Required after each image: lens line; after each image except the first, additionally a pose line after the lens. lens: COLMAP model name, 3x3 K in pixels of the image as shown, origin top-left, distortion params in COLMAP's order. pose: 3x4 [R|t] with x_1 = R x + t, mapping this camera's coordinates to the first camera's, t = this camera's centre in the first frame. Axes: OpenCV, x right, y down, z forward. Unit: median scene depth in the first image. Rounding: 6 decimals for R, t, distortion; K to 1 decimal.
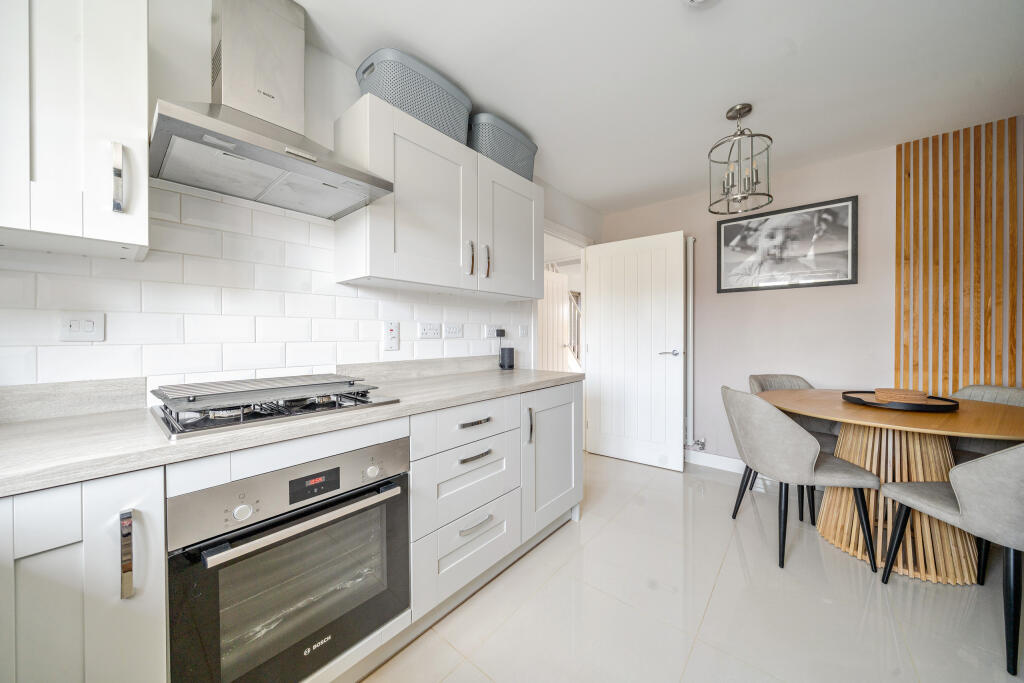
lens RADIAL K [[346.5, 0, 512.0], [0, 346.5, 341.5], [0, 0, 1]] dist [-0.000309, 0.000008]
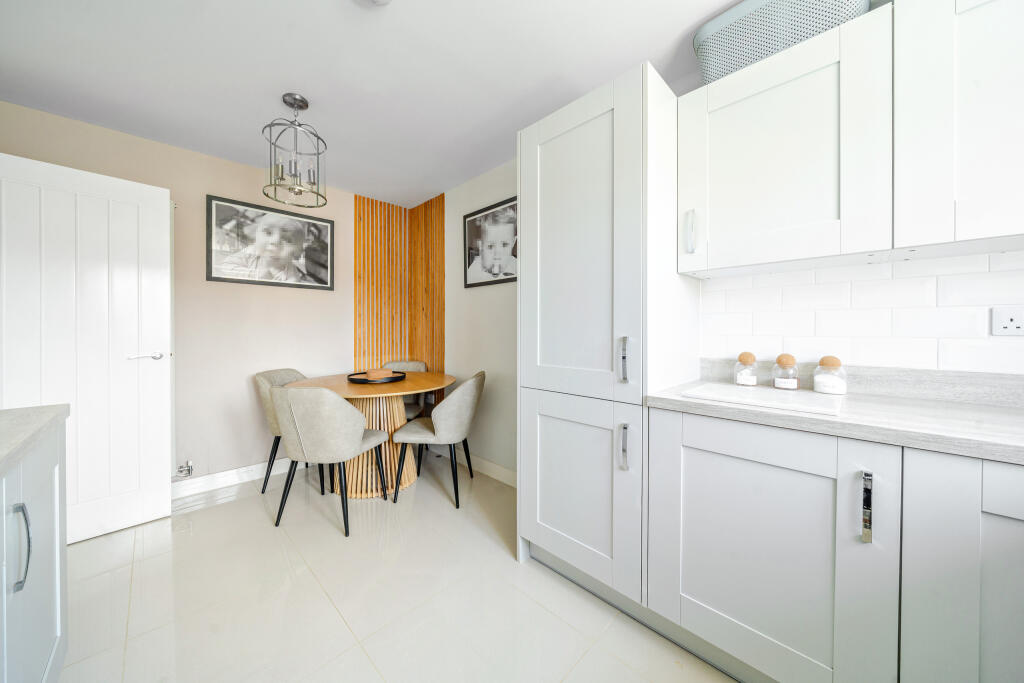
lens RADIAL K [[353.3, 0, 495.6], [0, 353.3, 335.0], [0, 0, 1]] dist [0.000239, 0.000067]
pose [[0.110907, -0.006903, 0.993807, -0.226196], [0.016453, 0.999852, 0.005109, -0.001684], [-0.993695, 0.015784, 0.111004, 0.279516]]
